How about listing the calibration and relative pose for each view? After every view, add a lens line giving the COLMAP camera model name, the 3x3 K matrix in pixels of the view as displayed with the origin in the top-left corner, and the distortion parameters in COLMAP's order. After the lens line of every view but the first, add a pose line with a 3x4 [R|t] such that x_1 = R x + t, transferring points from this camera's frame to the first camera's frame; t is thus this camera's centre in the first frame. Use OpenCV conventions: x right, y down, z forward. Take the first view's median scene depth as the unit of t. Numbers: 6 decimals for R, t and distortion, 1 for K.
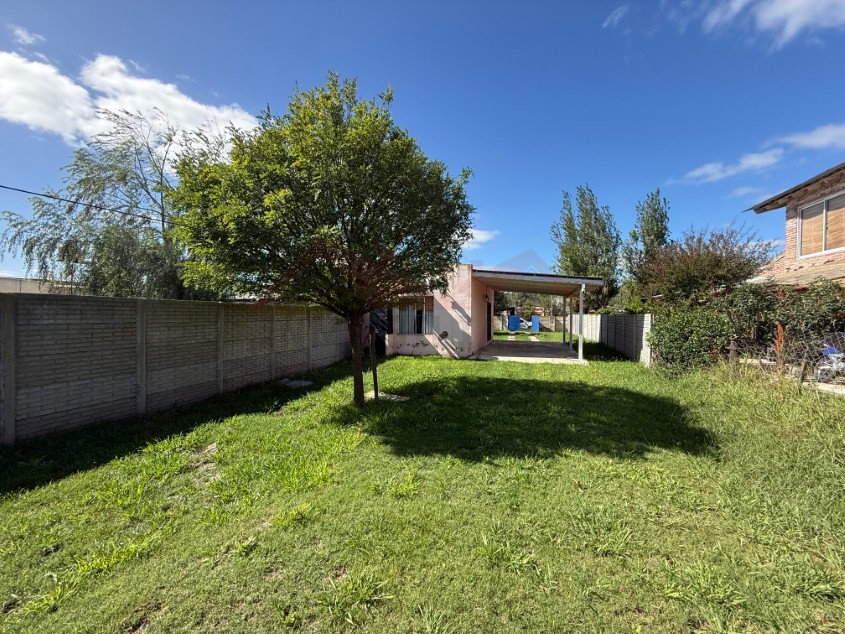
lens RADIAL K [[337.0, 0, 422.5], [0, 337.0, 317.0], [0, 0, 1]] dist [0.001758, 0.000151]
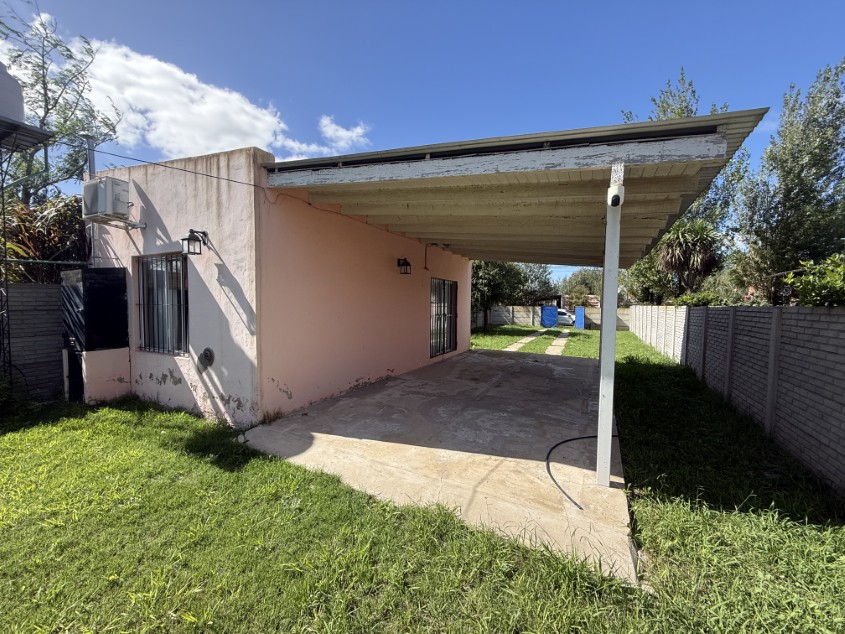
lens RADIAL K [[337.0, 0, 422.5], [0, 337.0, 317.0], [0, 0, 1]] dist [0.001758, 0.000151]
pose [[0.985957, 0.015755, -0.166256, 0.346437], [-0.010460, 0.999411, 0.032680, -0.004939], [0.166673, -0.030482, 0.985541, 0.674572]]
